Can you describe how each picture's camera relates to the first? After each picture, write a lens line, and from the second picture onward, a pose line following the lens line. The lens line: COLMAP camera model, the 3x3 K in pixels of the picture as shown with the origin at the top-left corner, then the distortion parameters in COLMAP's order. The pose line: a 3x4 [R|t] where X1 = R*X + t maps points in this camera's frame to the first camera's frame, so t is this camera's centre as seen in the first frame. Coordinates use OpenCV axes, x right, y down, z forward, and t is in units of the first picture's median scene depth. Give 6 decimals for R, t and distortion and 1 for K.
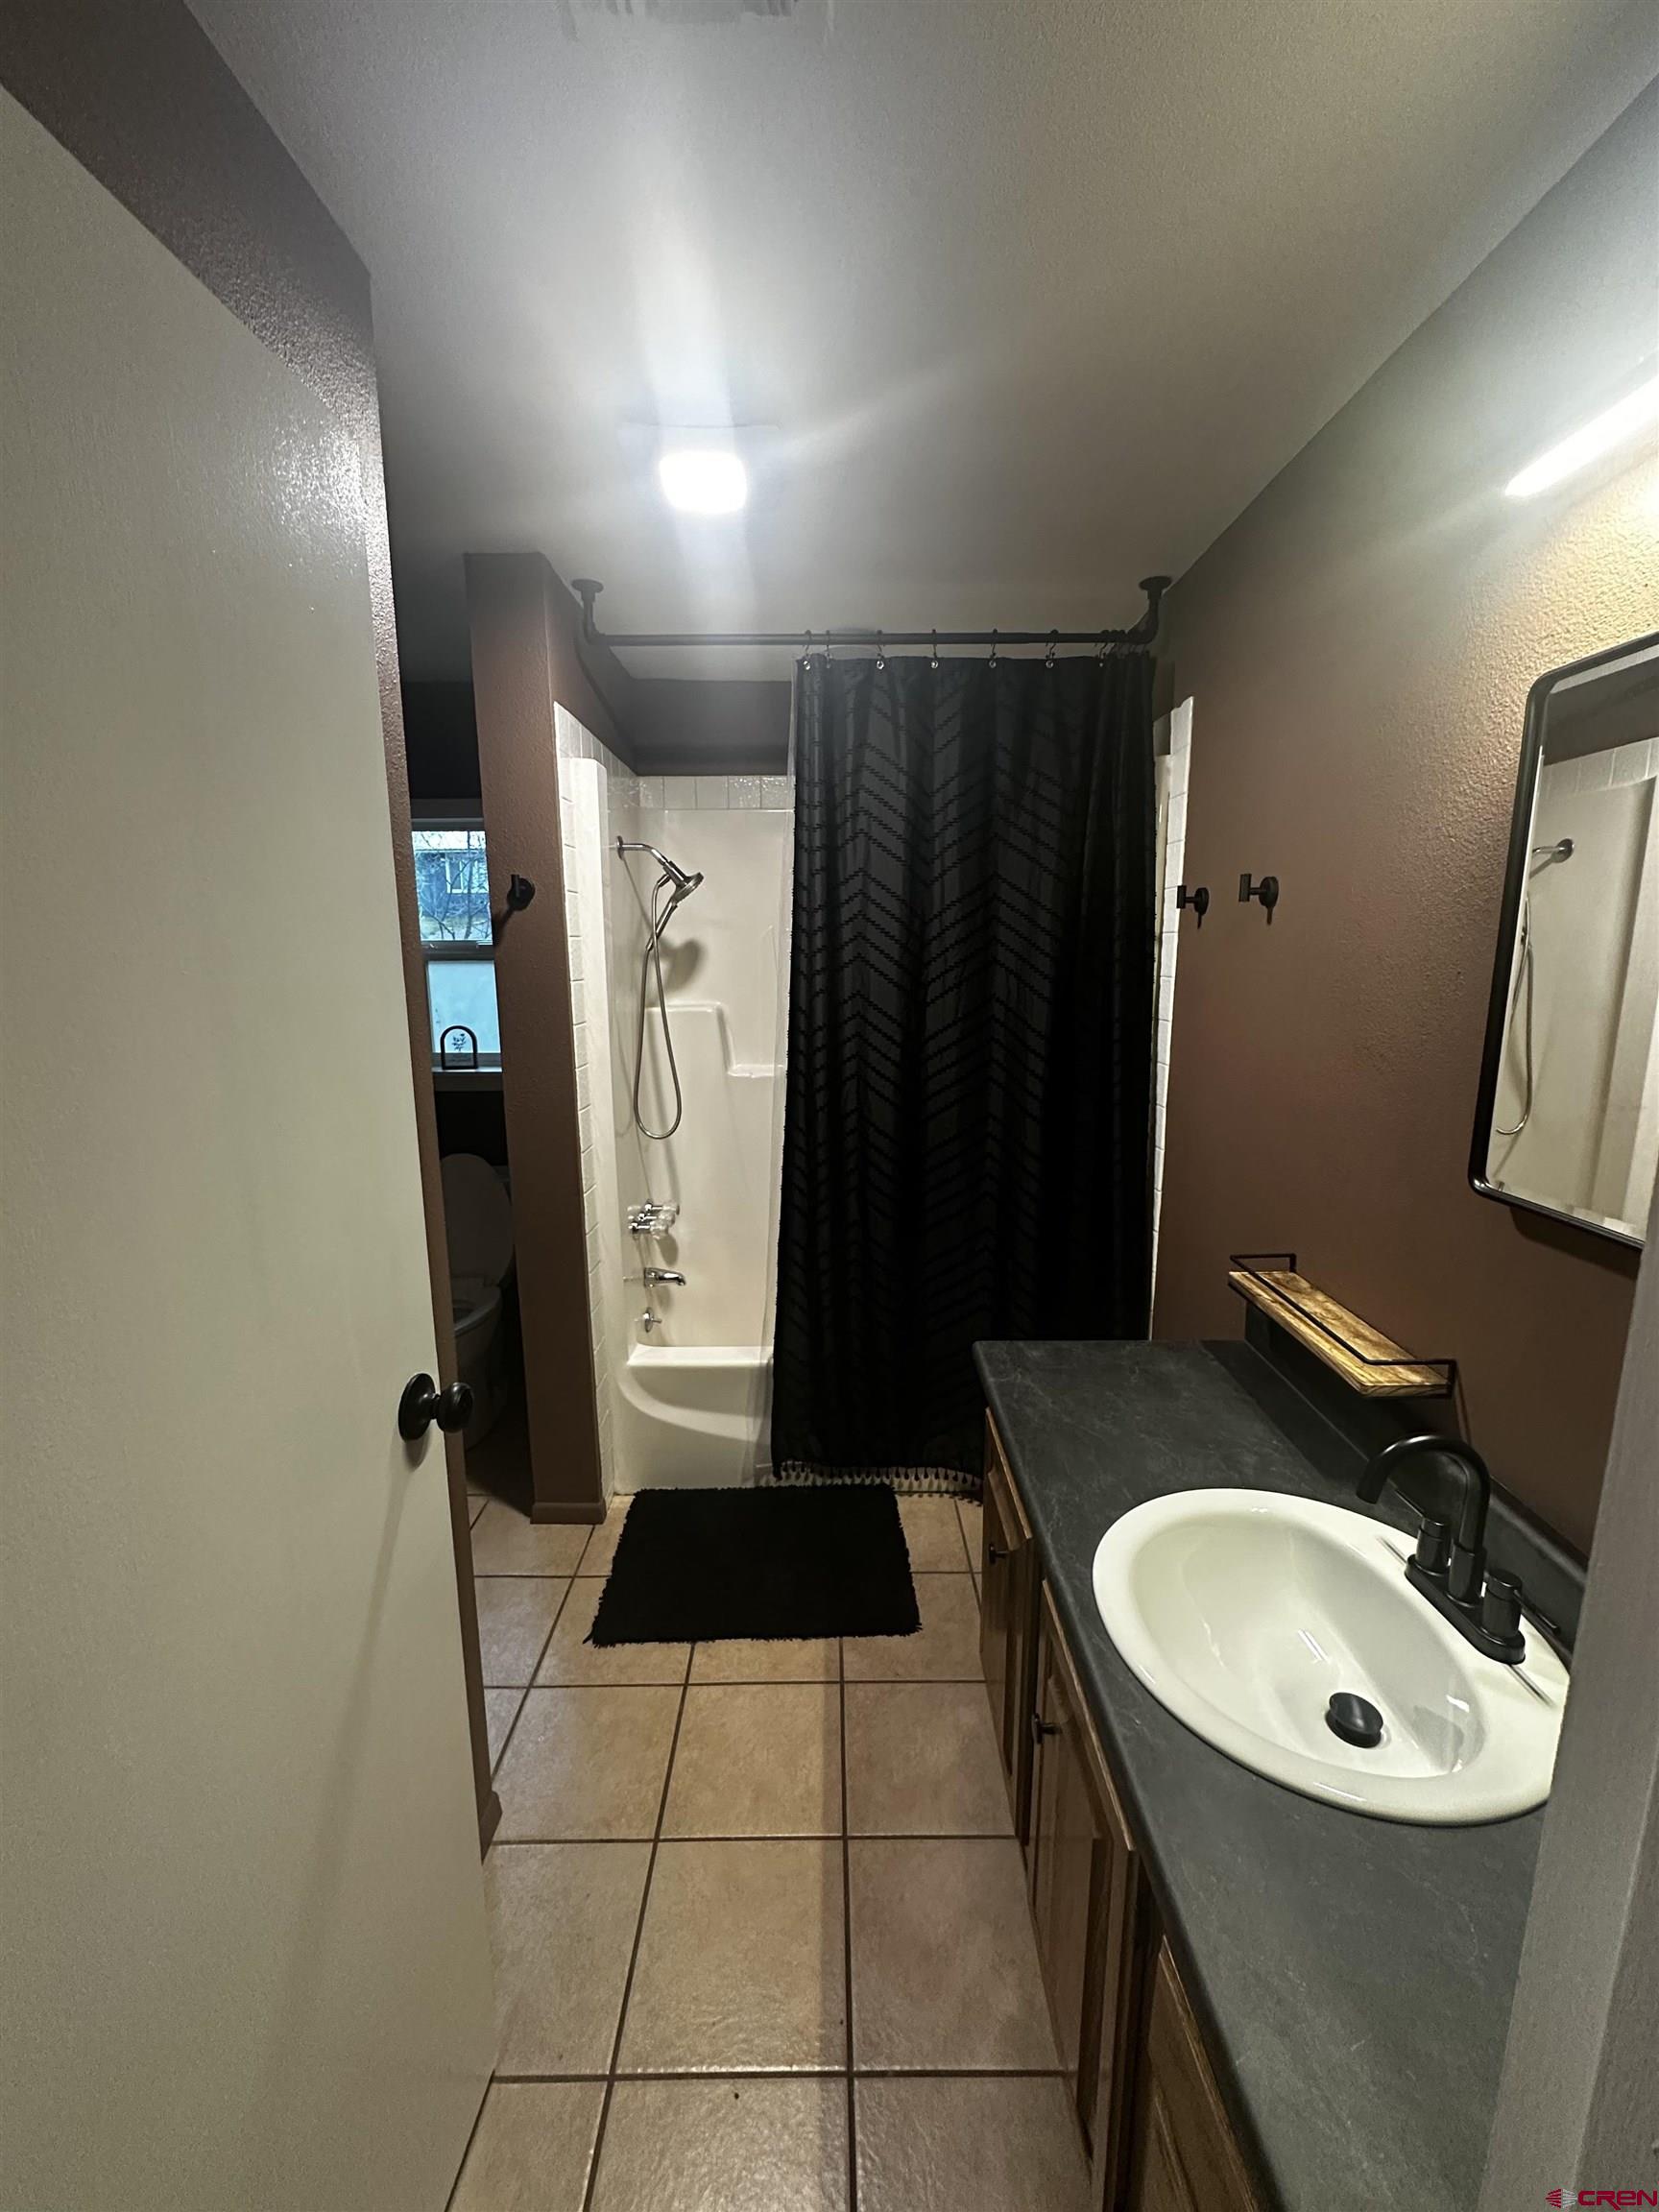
lens RADIAL K [[881.2, 0, 829.5], [0, 881.2, 1106.0], [0, 0, 1]] dist [-0.000319, 0.000038]
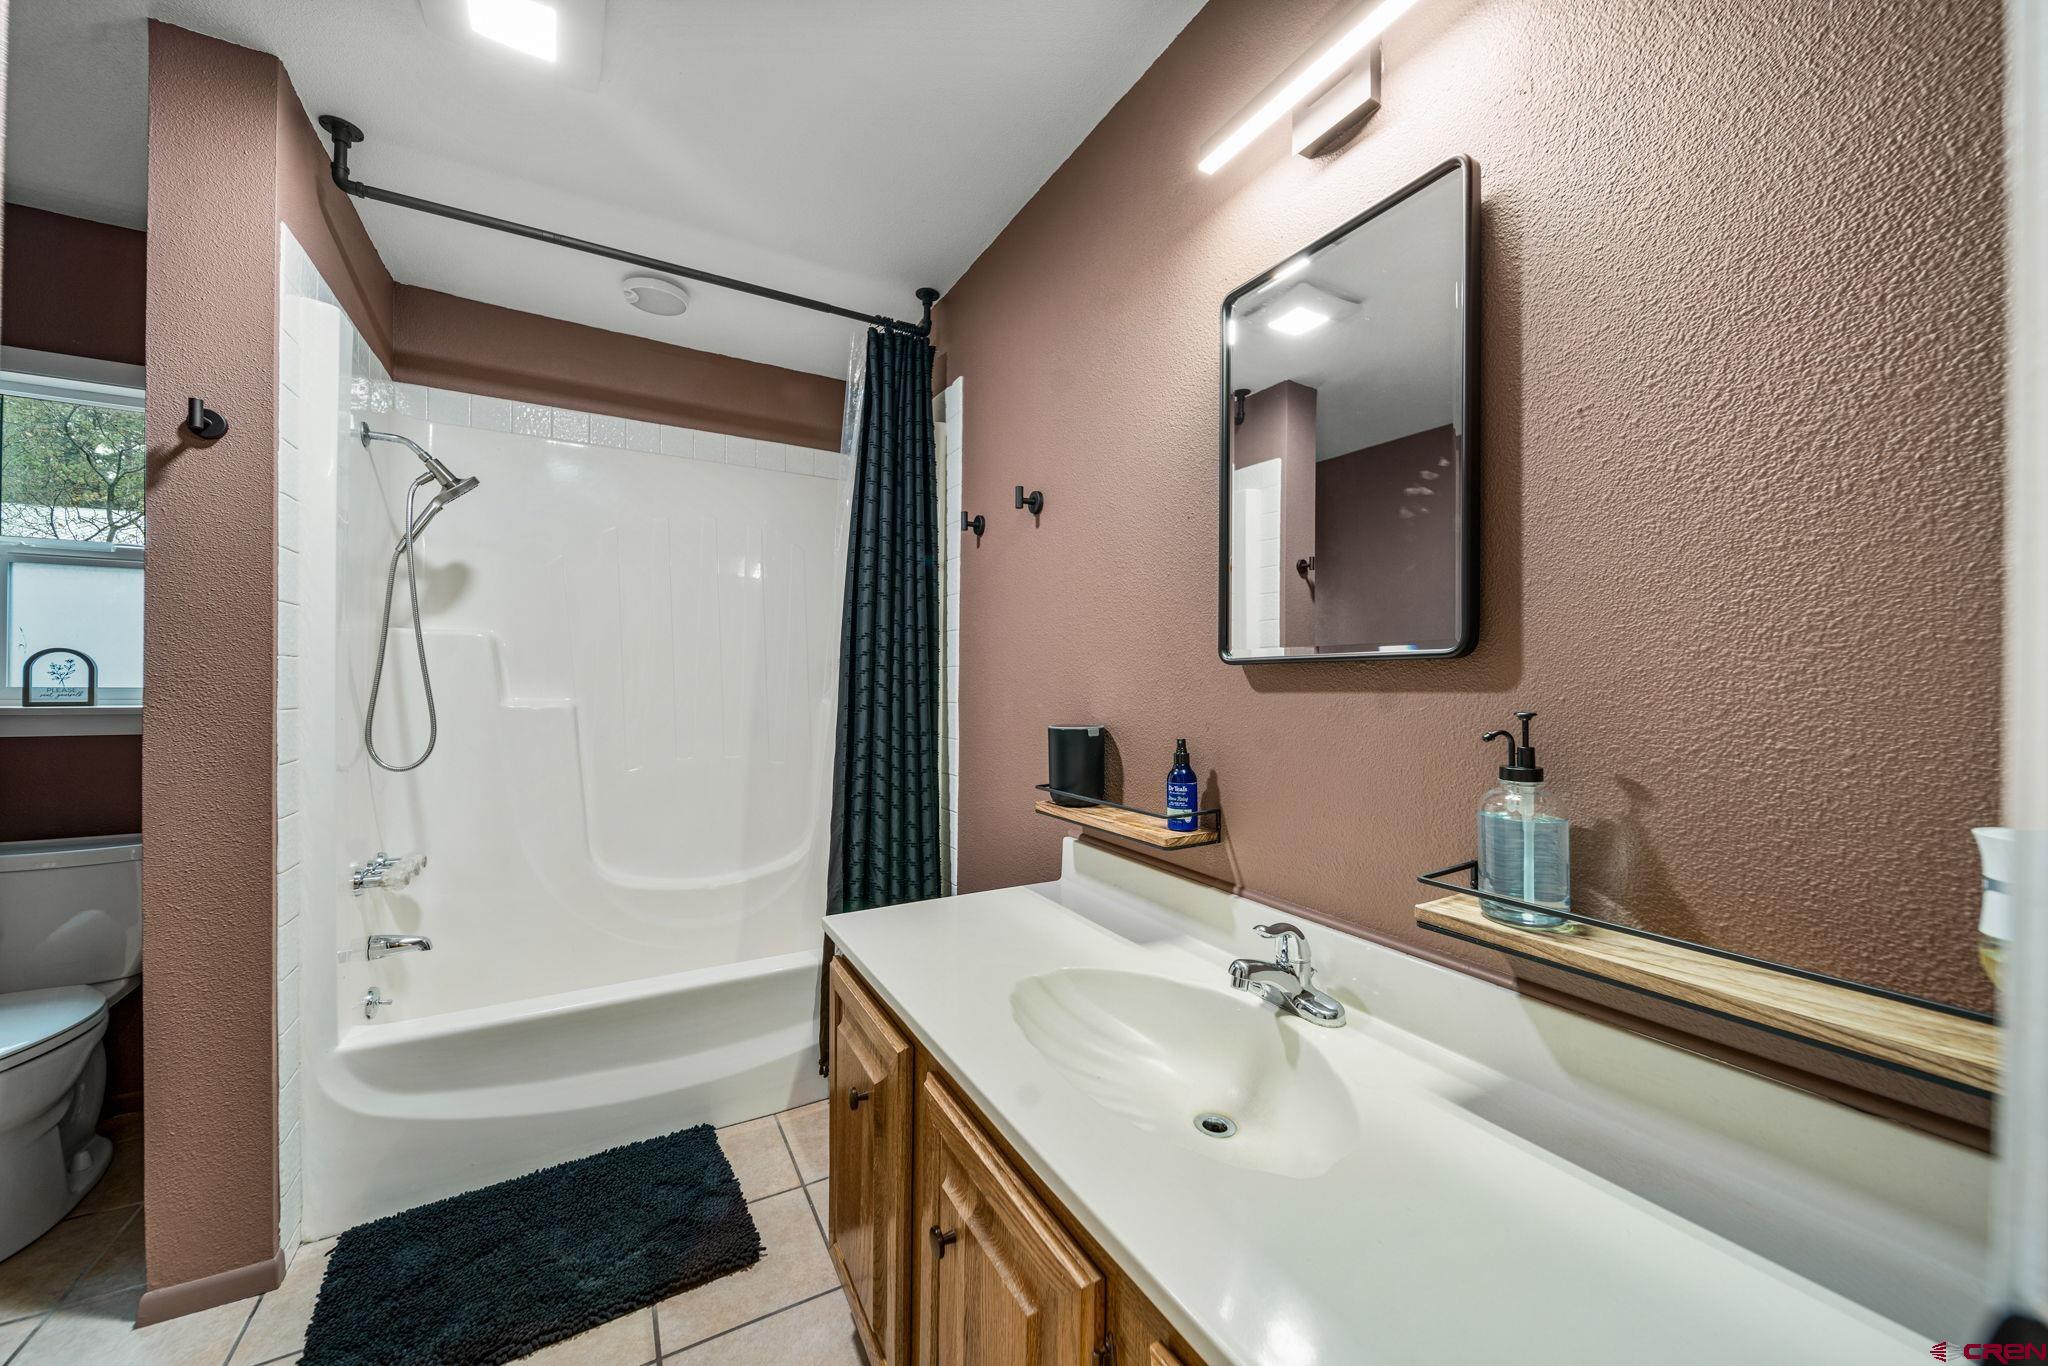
lens RADIAL K [[732.1, 0, 1025.2], [0, 732.1, 679.9], [0, 0, 1]] dist [-0.006062, 0.000225]
pose [[0.865171, 0.012852, 0.501313, -0.030430], [0.075563, 0.984917, -0.155657, 0.120024], [-0.495752, 0.172551, 0.851150, 0.101492]]
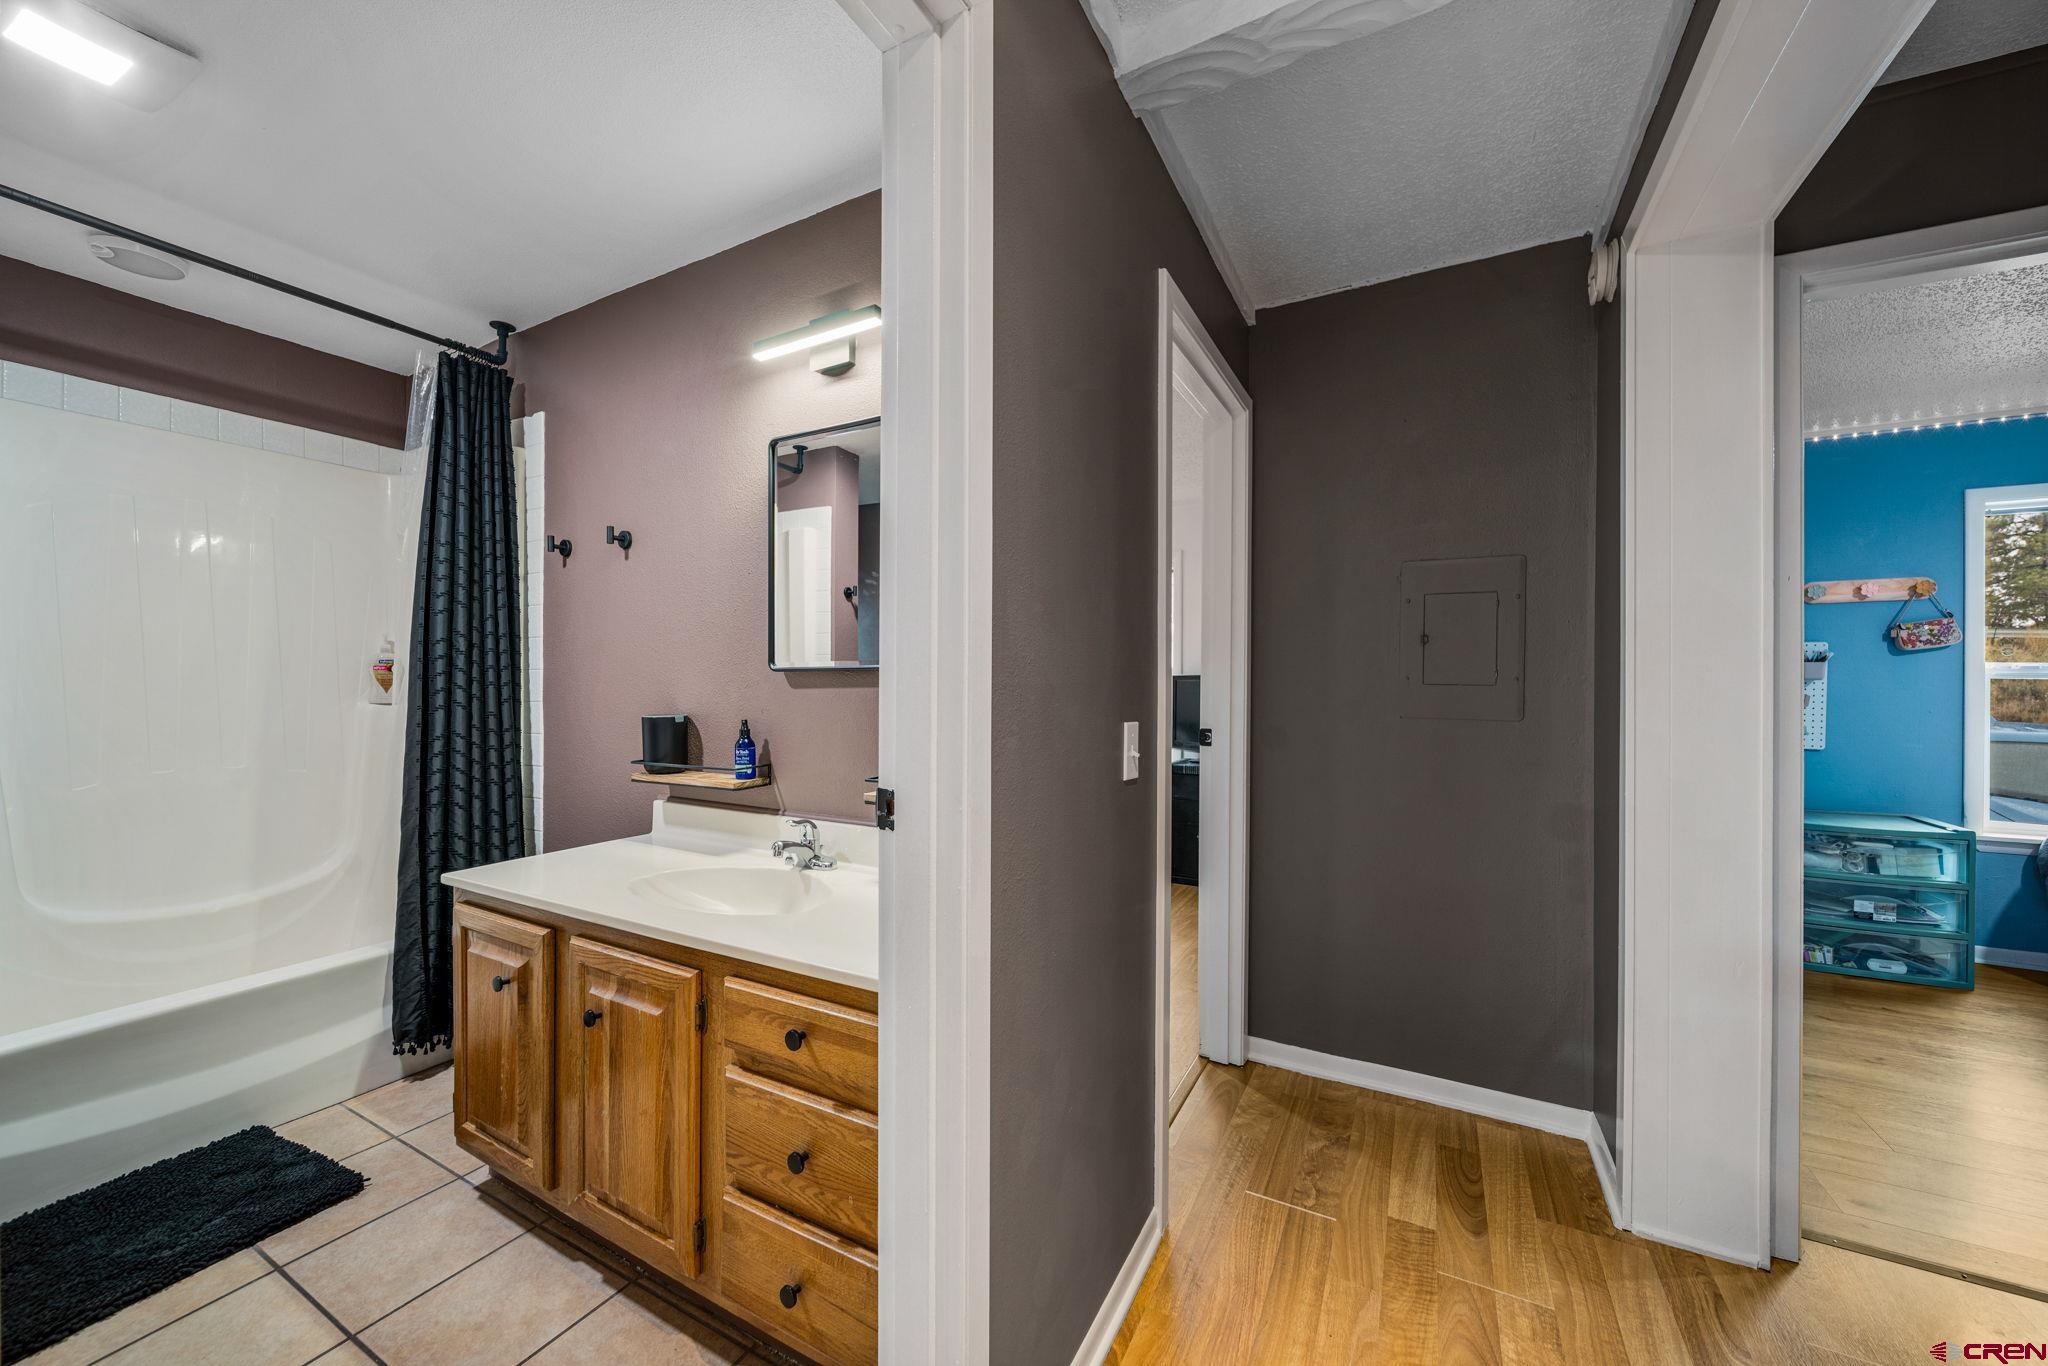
lens RADIAL K [[746.5, 0, 1029.8], [0, 746.5, 687.4], [0, 0, 1]] dist [-0.005297, -0.000282]
pose [[0.467750, 0.001928, 0.883859, -0.244107], [0.148589, 0.985594, -0.080785, 0.165353], [-0.871281, 0.169119, 0.460725, -0.152568]]
